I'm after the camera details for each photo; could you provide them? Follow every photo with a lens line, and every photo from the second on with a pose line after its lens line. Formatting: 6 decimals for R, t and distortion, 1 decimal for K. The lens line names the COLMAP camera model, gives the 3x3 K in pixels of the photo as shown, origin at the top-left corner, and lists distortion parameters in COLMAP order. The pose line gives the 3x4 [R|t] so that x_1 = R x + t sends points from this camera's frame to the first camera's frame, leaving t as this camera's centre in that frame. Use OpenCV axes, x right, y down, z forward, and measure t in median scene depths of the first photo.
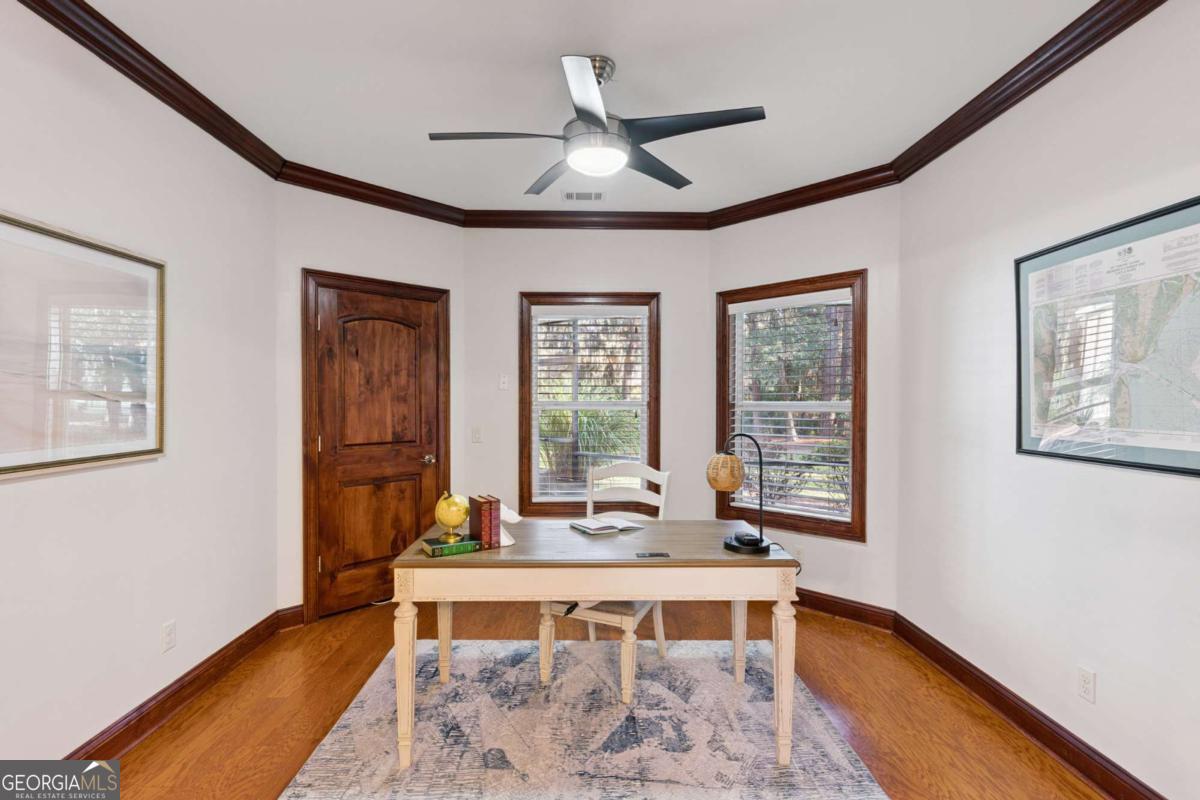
lens RADIAL K [[578.1, 0, 593.3], [0, 578.1, 392.5], [0, 0, 1]] dist [-0.001225, -0.000346]
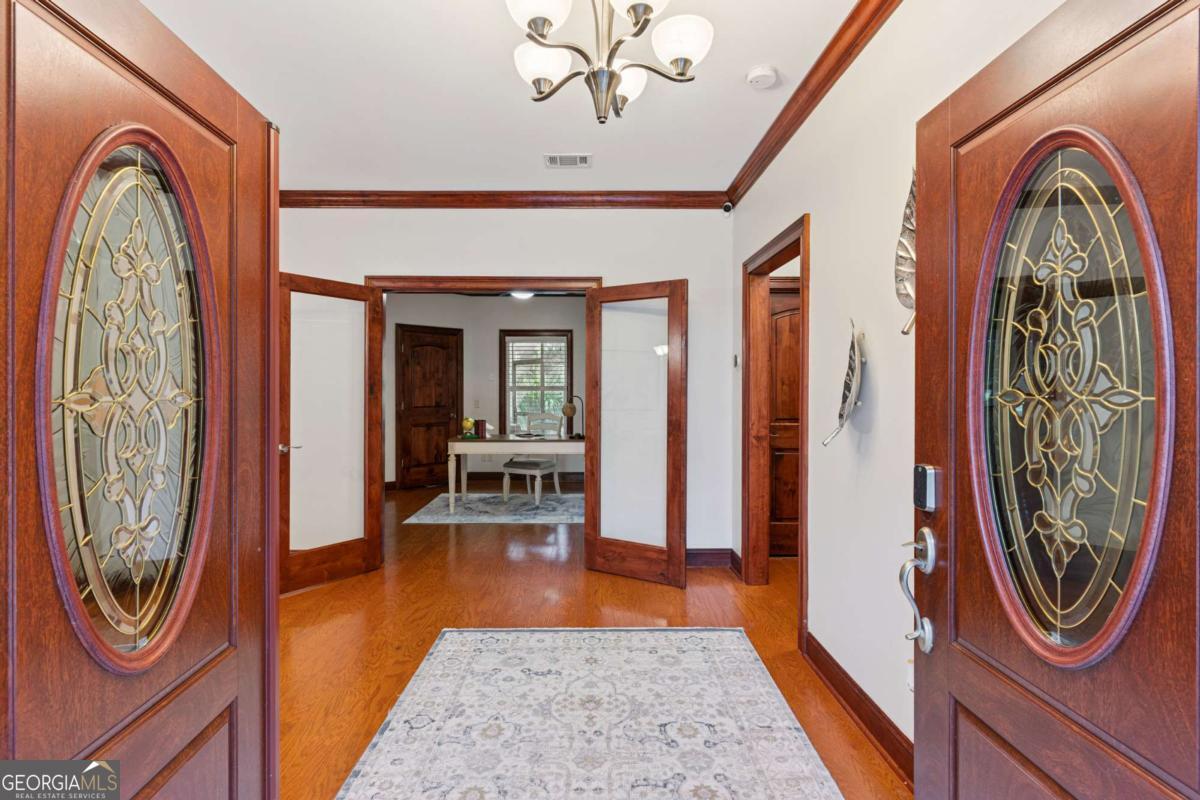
lens RADIAL K [[578.1, 0, 593.3], [0, 578.1, 392.5], [0, 0, 1]] dist [-0.001225, -0.000346]
pose [[0.999999, 0.001561, 0.000044, 0.209543], [-0.001561, 0.999862, 0.016562, 0.004513], [-0.000018, -0.016562, 0.999863, -1.046642]]
